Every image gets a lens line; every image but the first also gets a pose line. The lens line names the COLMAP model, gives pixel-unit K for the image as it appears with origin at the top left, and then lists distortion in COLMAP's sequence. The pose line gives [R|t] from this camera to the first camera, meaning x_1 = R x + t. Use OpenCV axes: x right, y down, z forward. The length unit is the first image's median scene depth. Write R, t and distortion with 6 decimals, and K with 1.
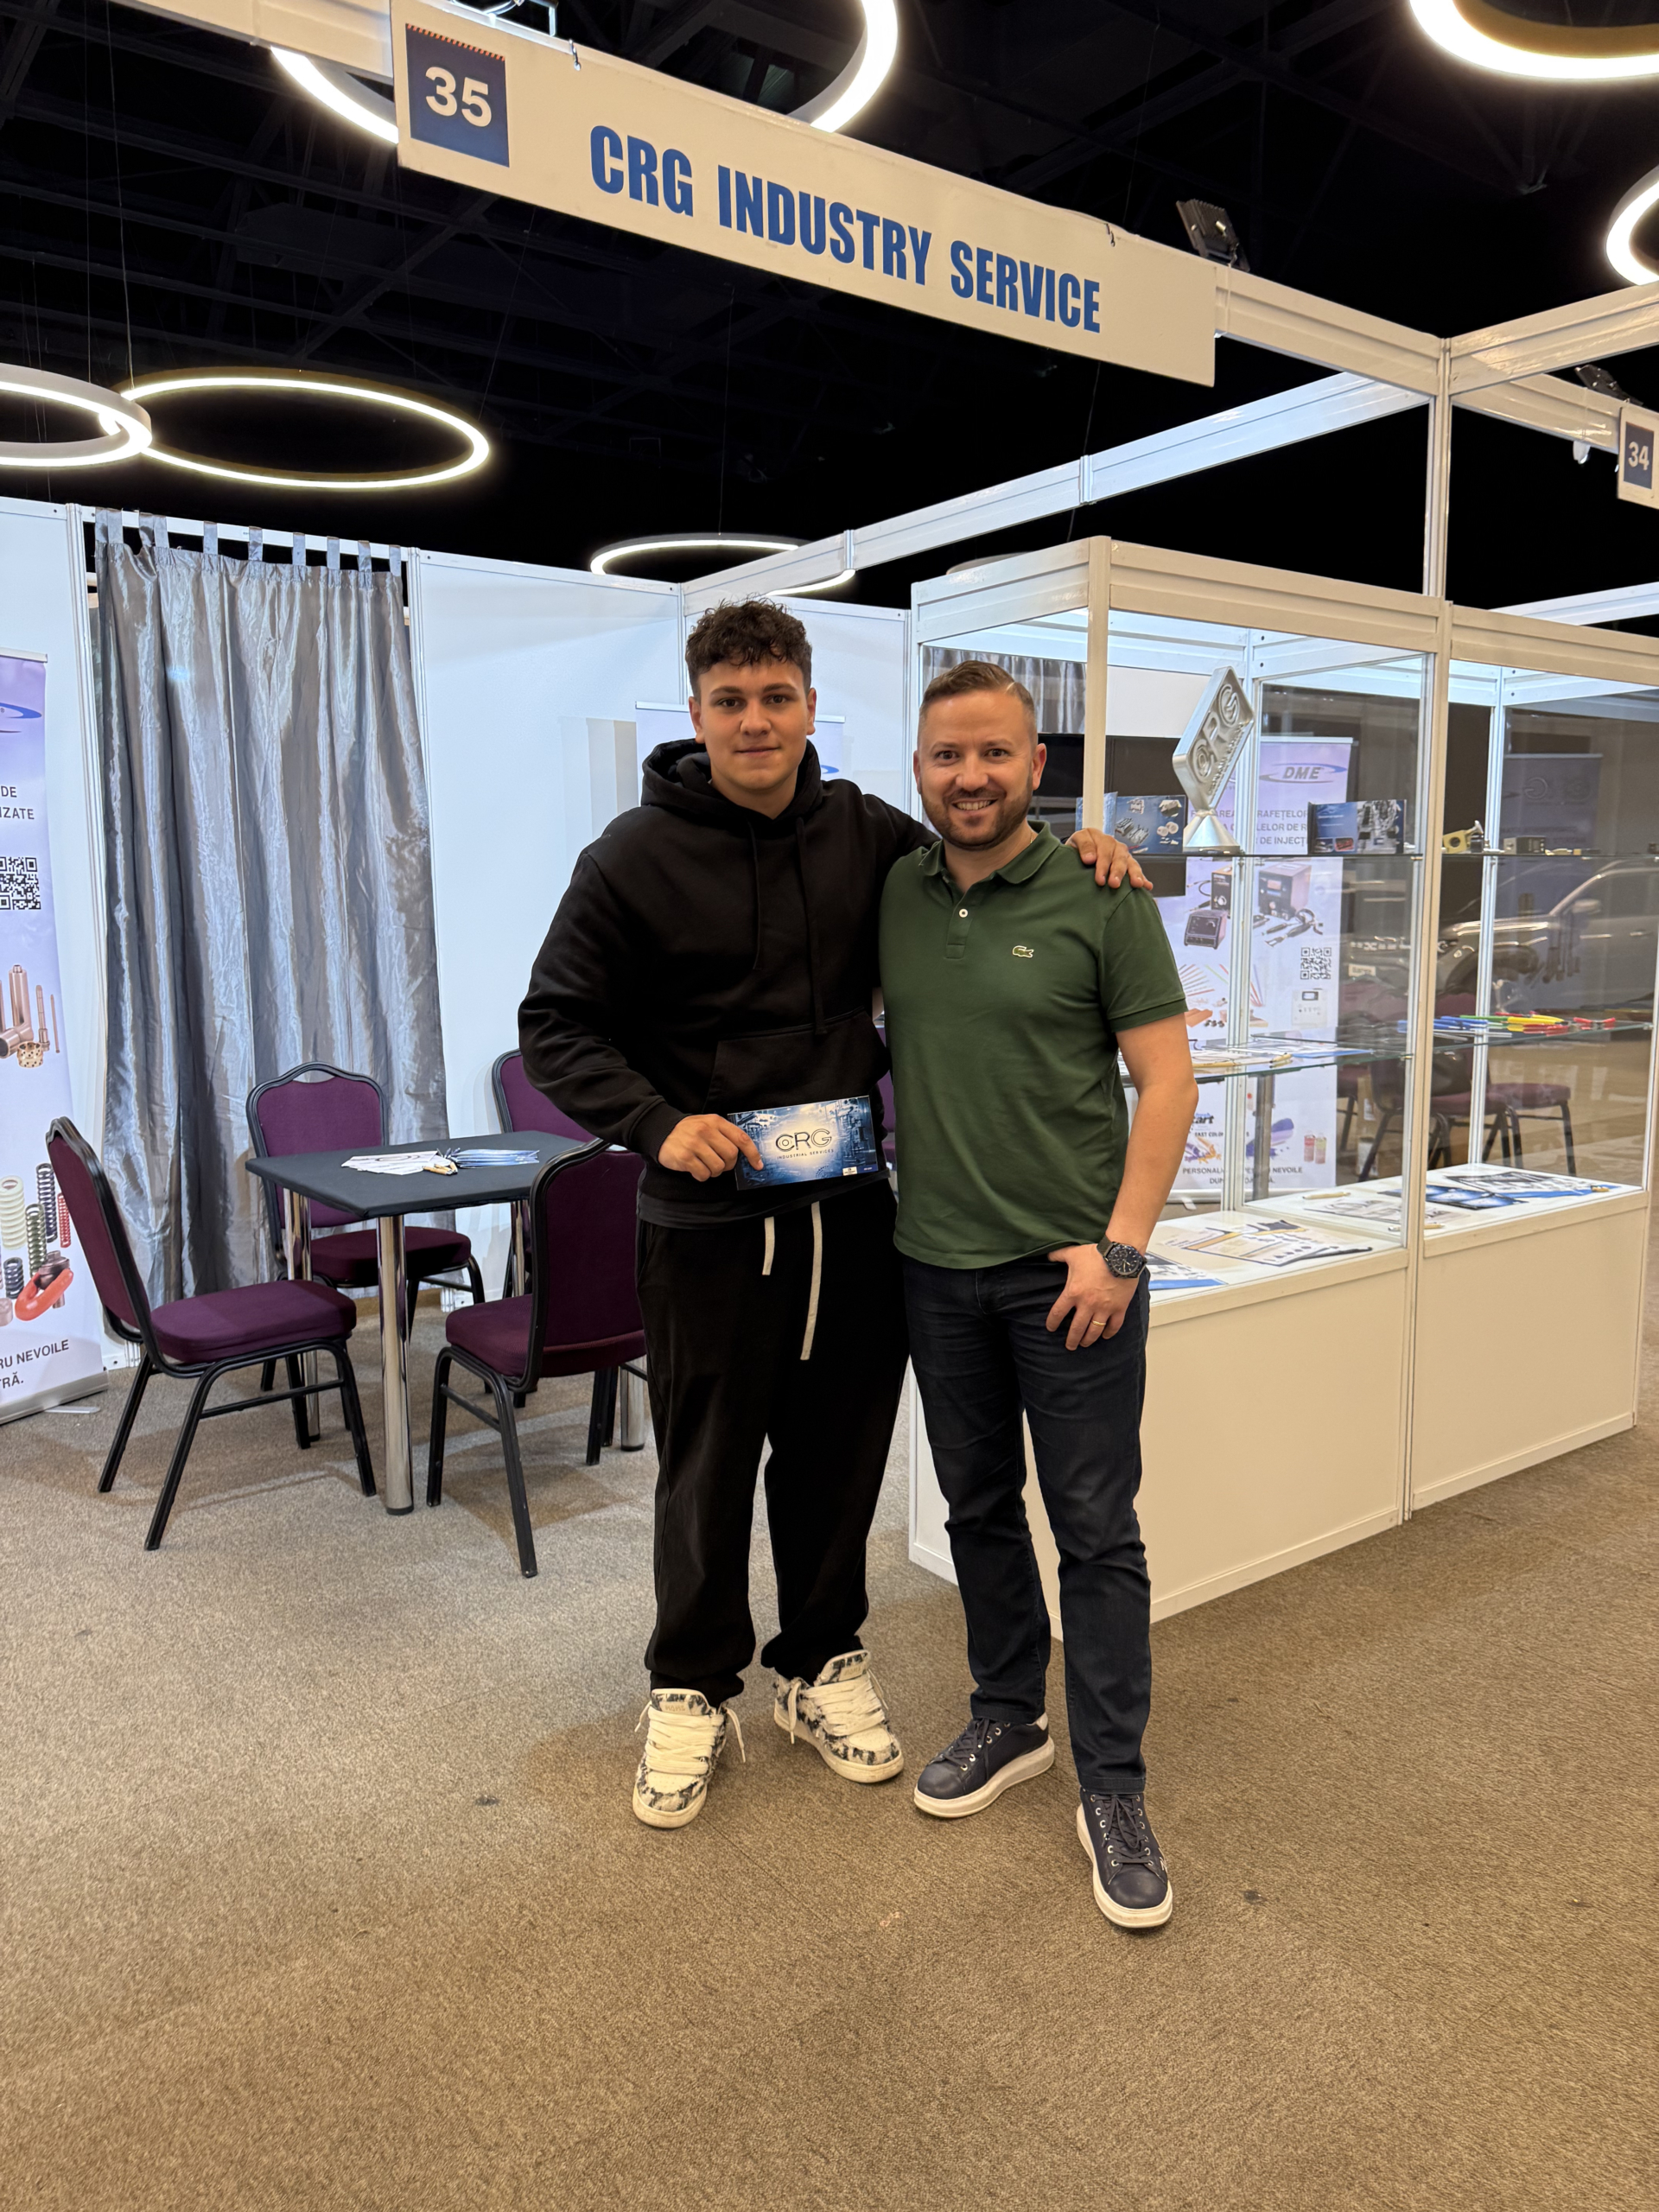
lens RADIAL K [[1549.9, 0, 816.8], [0, 1549.9, 1100.3], [0, 0, 1]] dist [0.028564, -0.034700]
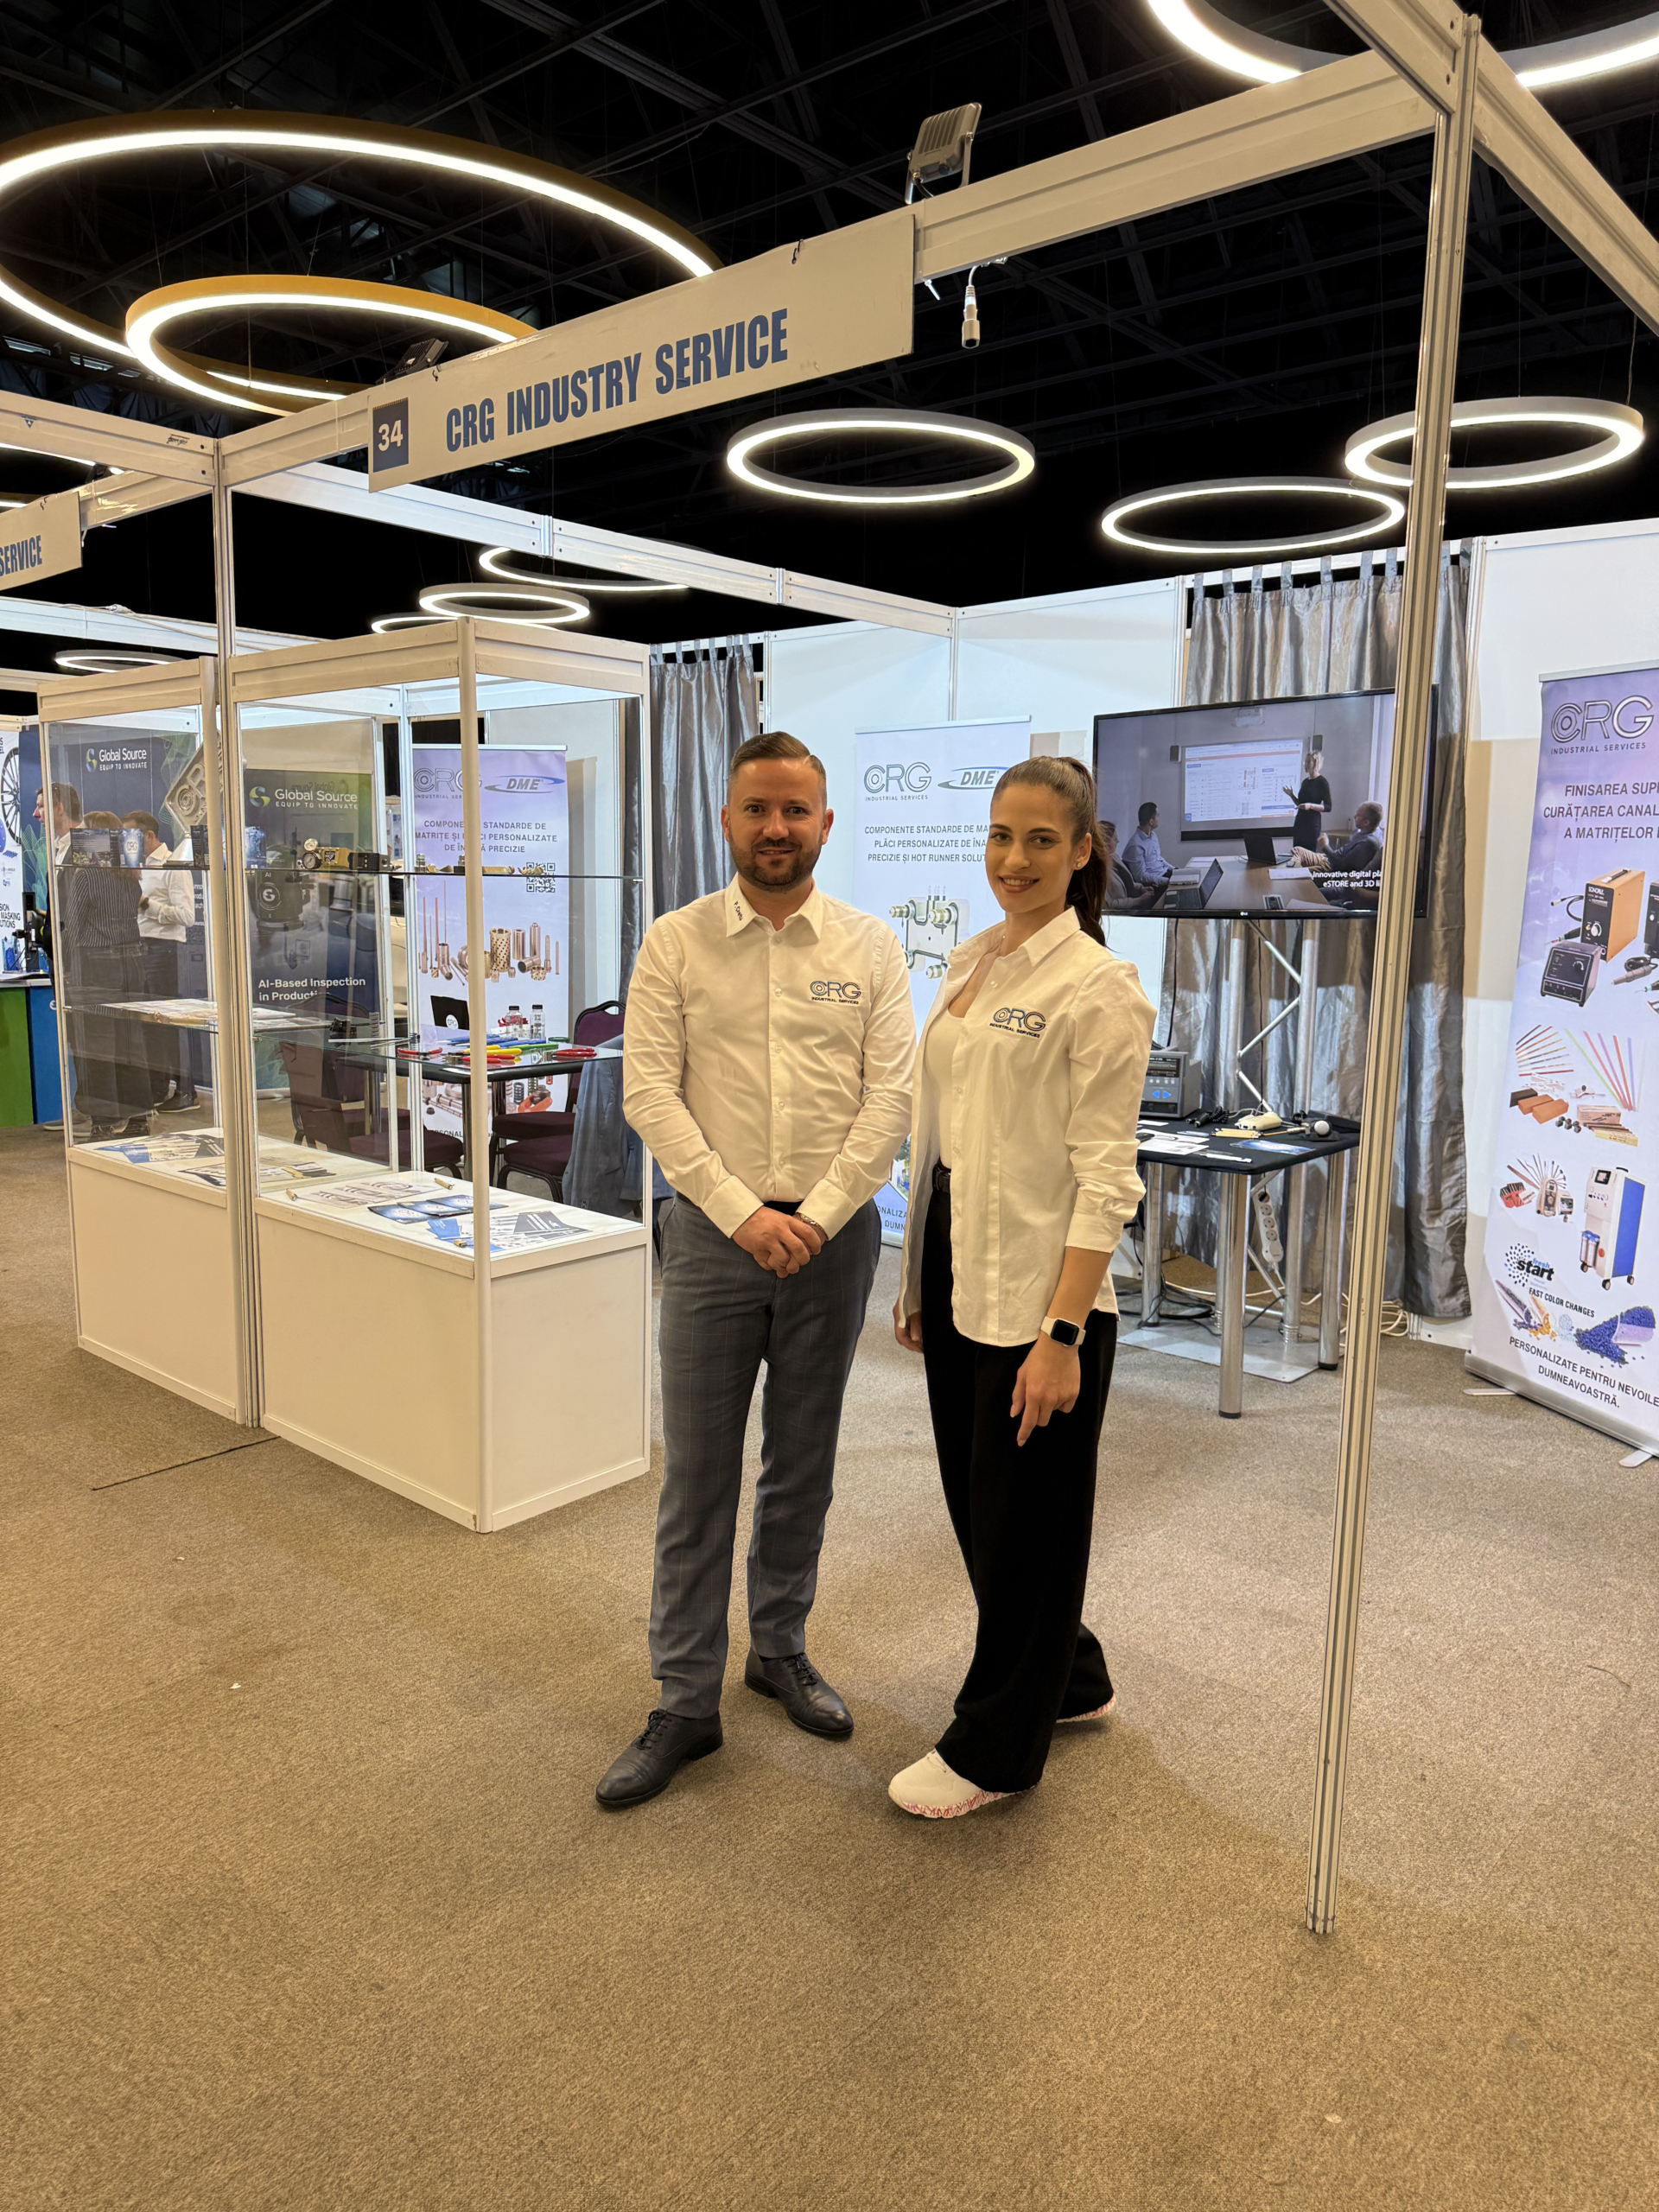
lens RADIAL K [[1549.9, 0, 837.7], [0, 1549.9, 1106.0], [0, 0, 1]] dist [0.028564, -0.034700]
pose [[0.226829, 0.158385, -0.960970, 1.830017], [-0.142479, 0.981469, 0.128133, -0.219633], [0.963456, 0.107854, 0.245192, 1.282359]]
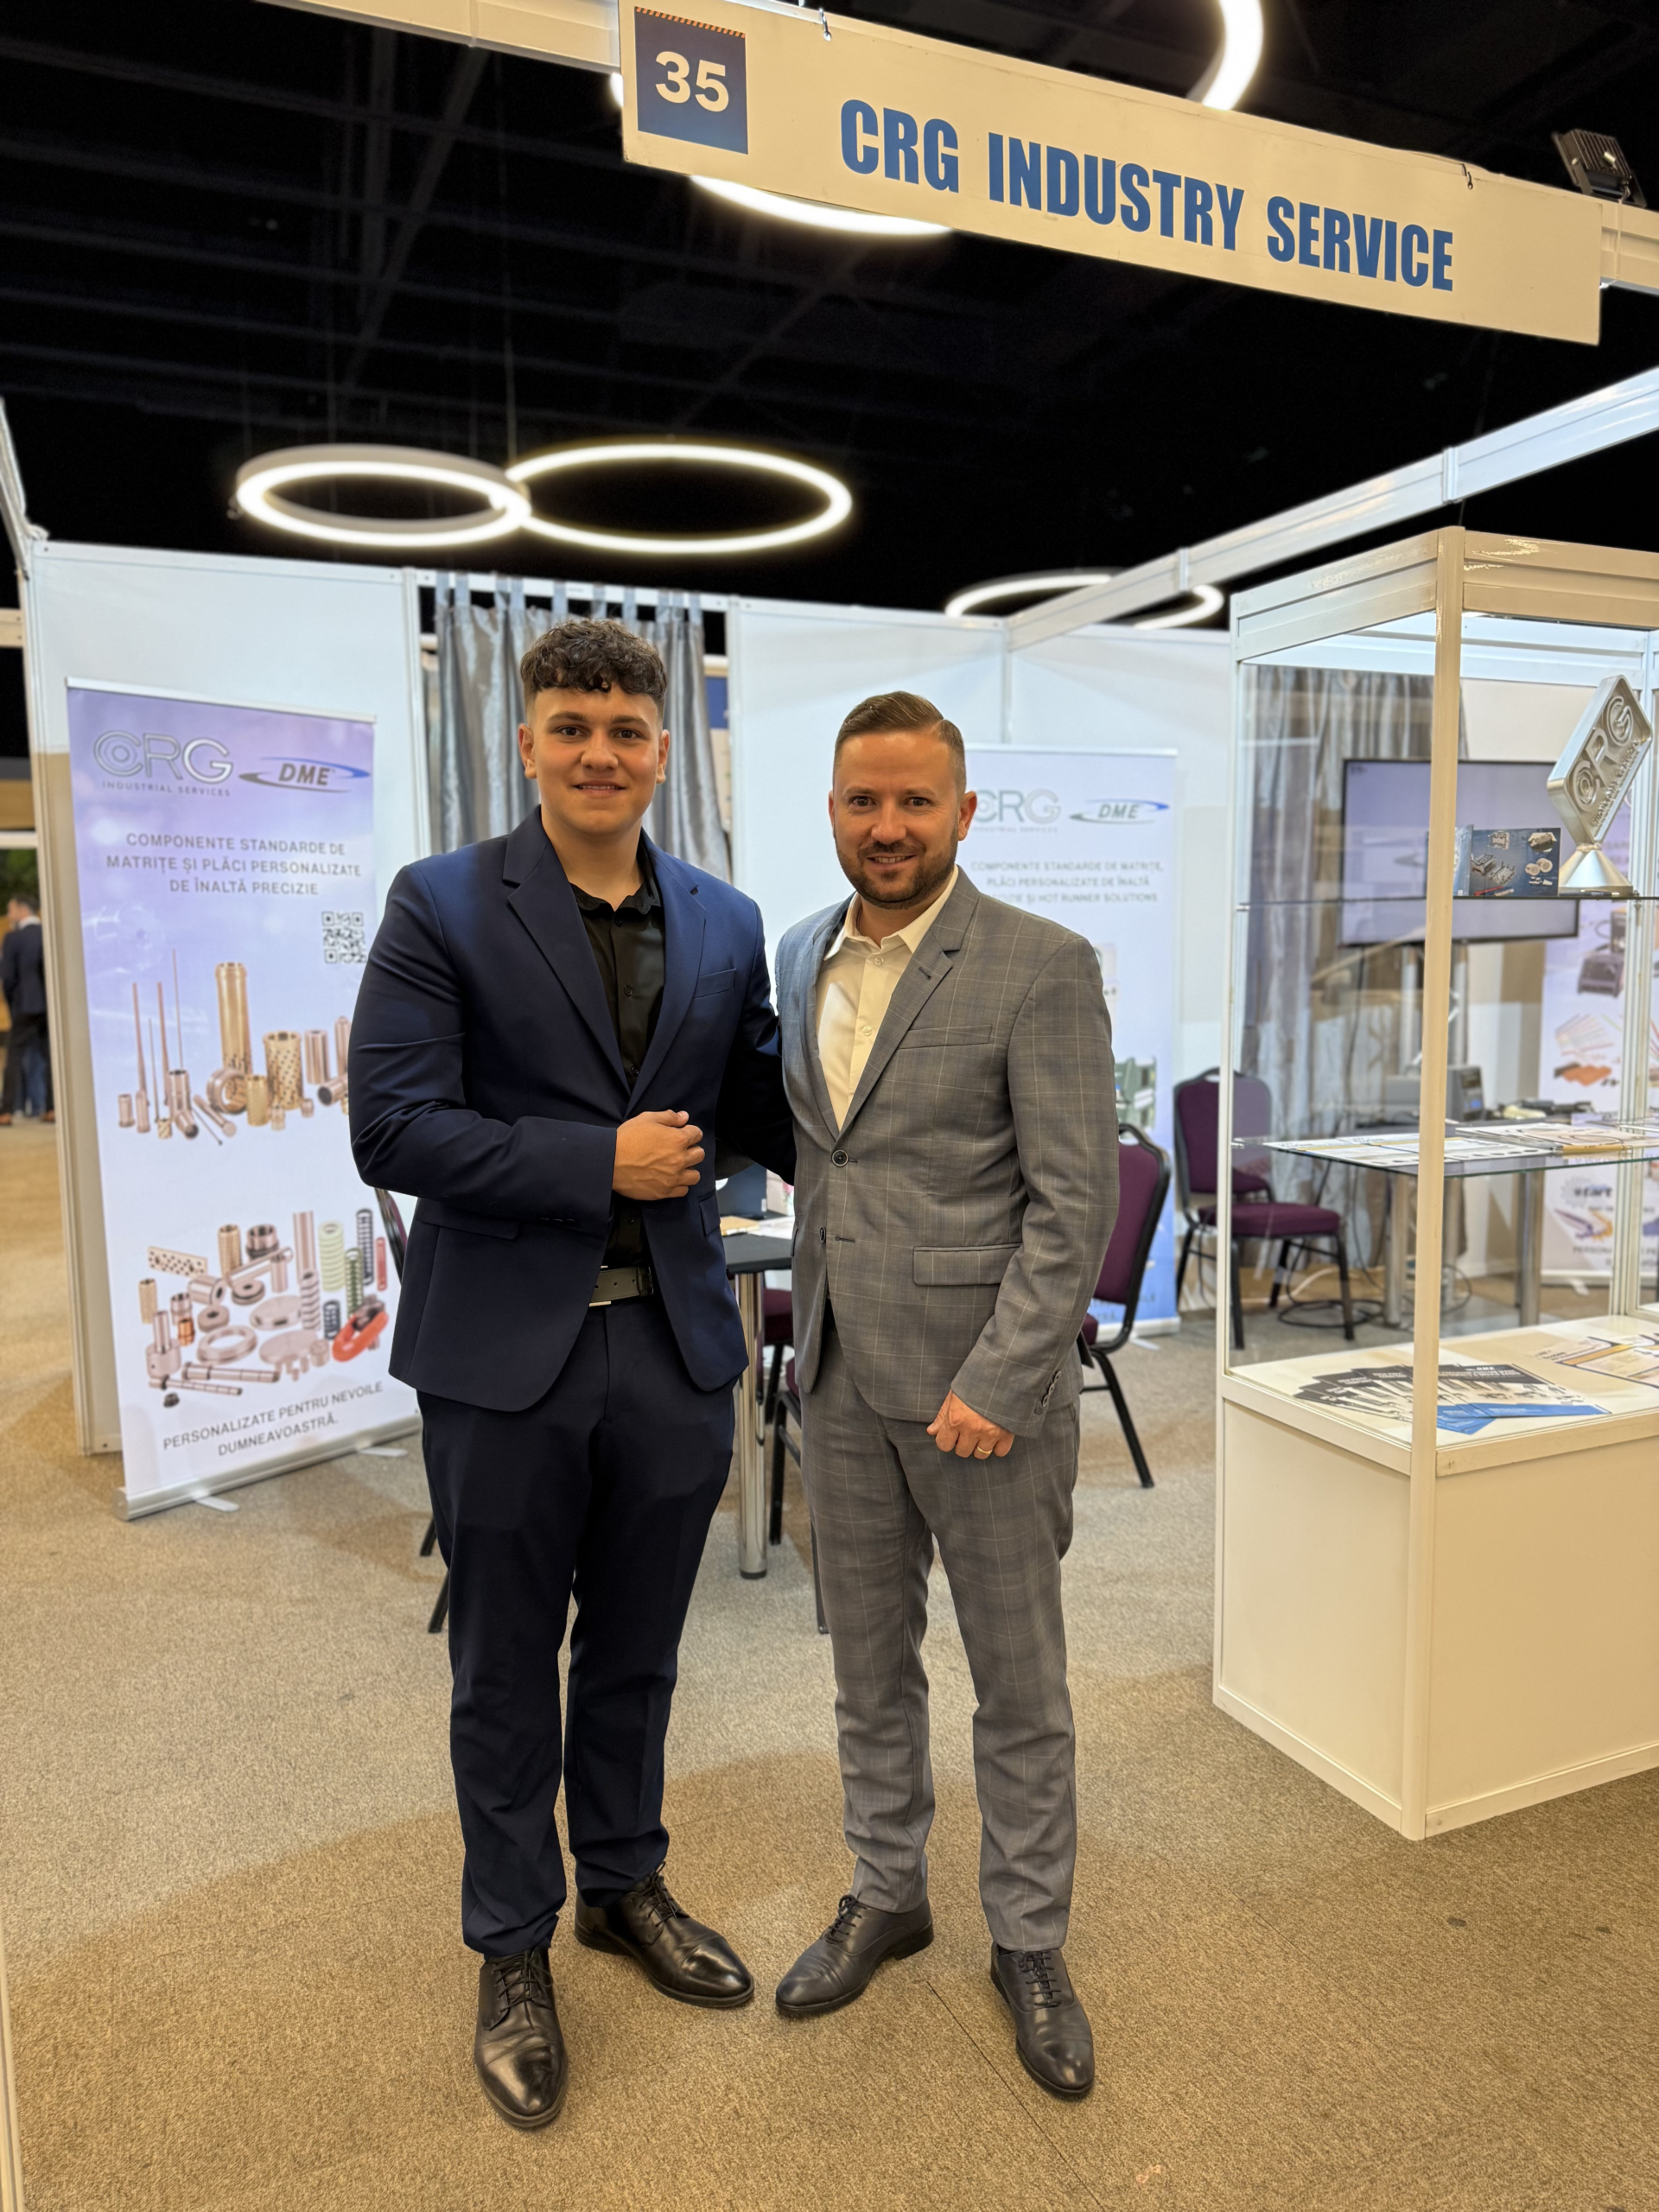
lens RADIAL K [[1549.9, 0, 834.6], [0, 1549.9, 1104.9], [0, 0, 1]] dist [0.028564, -0.034700]
pose [[0.976459, 0.017374, -0.215002, 0.037066], [-0.022312, 0.999540, -0.020563, -0.019548], [0.214546, 0.024876, 0.976397, 0.093142]]
